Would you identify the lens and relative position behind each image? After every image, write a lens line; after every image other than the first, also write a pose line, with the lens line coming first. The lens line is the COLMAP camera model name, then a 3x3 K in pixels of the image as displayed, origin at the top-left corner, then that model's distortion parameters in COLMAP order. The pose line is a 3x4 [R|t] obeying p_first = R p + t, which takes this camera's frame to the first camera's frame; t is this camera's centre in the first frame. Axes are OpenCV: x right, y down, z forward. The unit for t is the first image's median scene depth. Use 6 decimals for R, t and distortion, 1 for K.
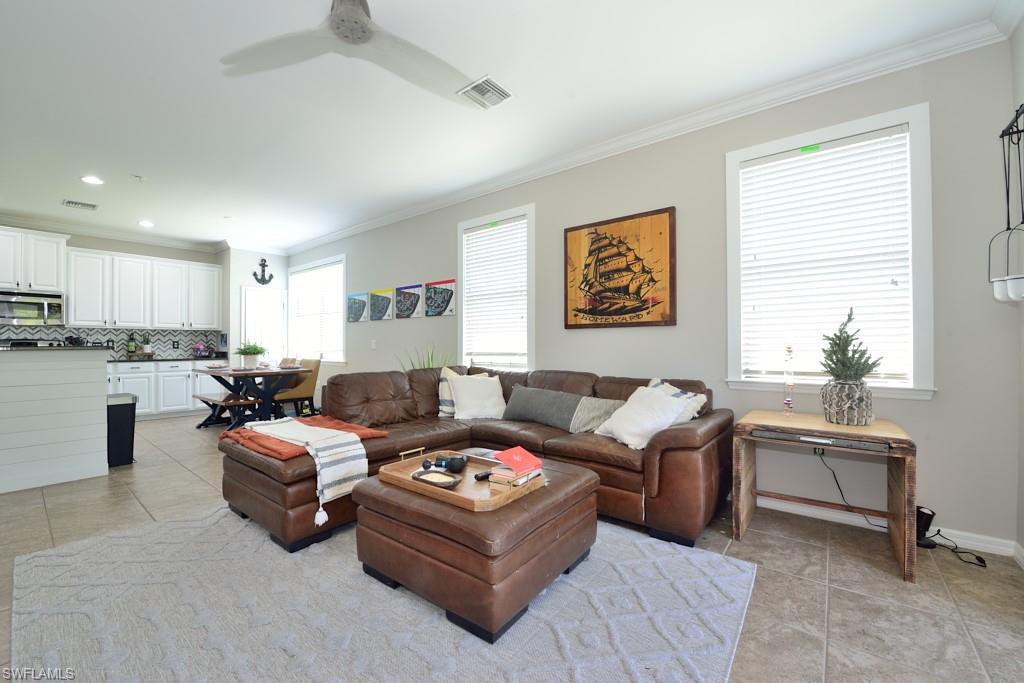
lens RADIAL K [[410.9, 0, 509.3], [0, 410.9, 345.3], [0, 0, 1]] dist [-0.017738, -0.001301]
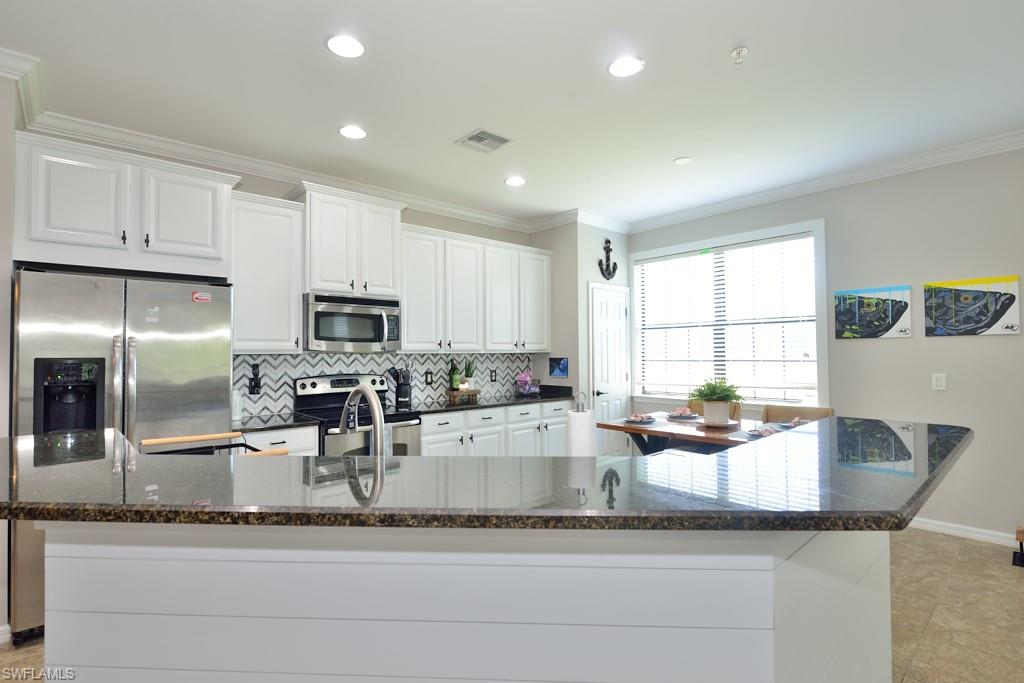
lens RADIAL K [[492.2, 0, 514.7], [0, 492.2, 344.8], [0, 0, 1]] dist [-0.004039, -0.002293]
pose [[0.987574, -0.010083, -0.156831, -0.710474], [0.007546, 0.999831, -0.016765, -0.039356], [0.156974, 0.015374, 0.987483, 0.250369]]
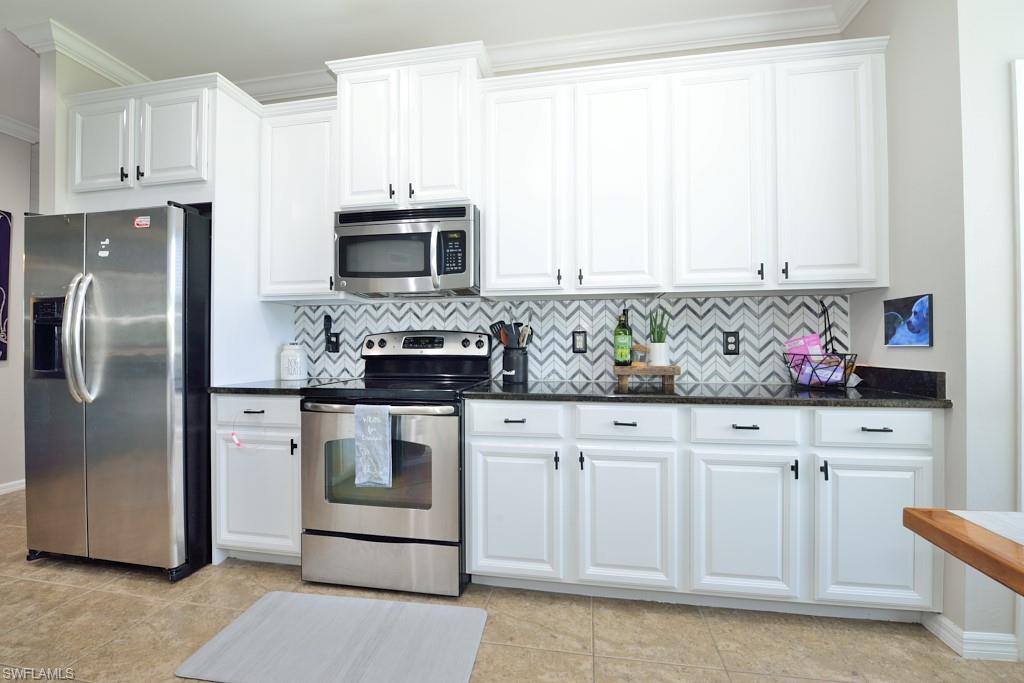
lens RADIAL K [[433.8, 0, 508.6], [0, 433.8, 341.1], [0, 0, 1]] dist [-0.017798, -0.000633]
pose [[0.478880, -0.008406, -0.877840, -0.646633], [0.002319, 0.999963, -0.008310, -0.000113], [0.877877, 0.001944, 0.478881, 0.725896]]
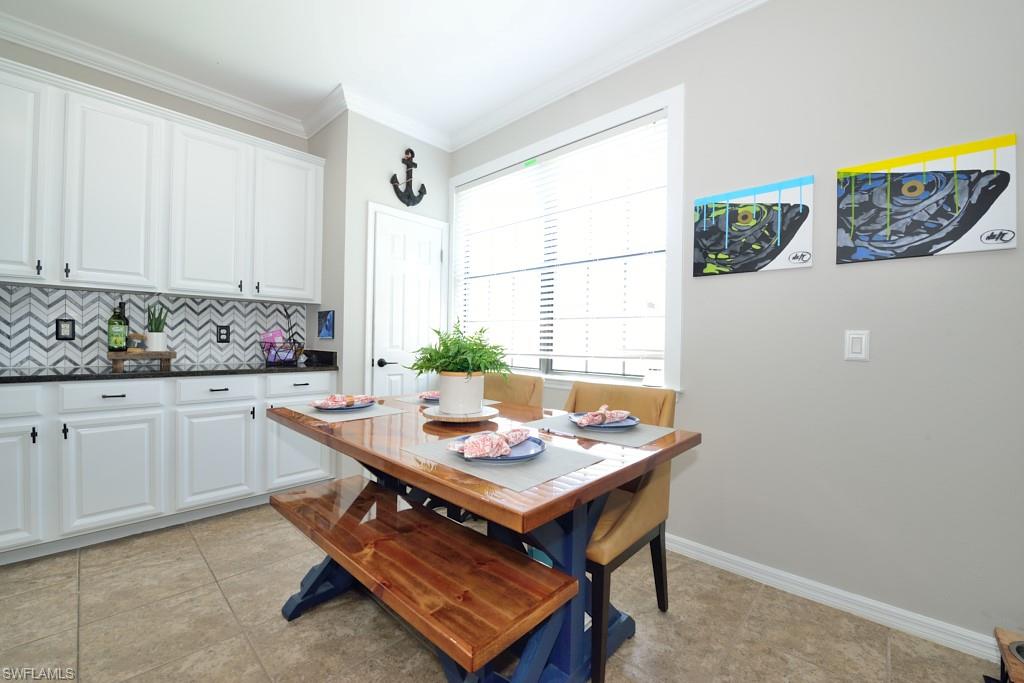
lens RADIAL K [[410.9, 0, 512.7], [0, 410.9, 342.9], [0, 0, 1]] dist [-0.017738, -0.001301]
pose [[0.996691, 0.018576, -0.079131, -0.507101], [-0.018028, 0.999808, 0.007640, -0.000377], [0.079258, -0.006188, 0.996835, 0.624515]]
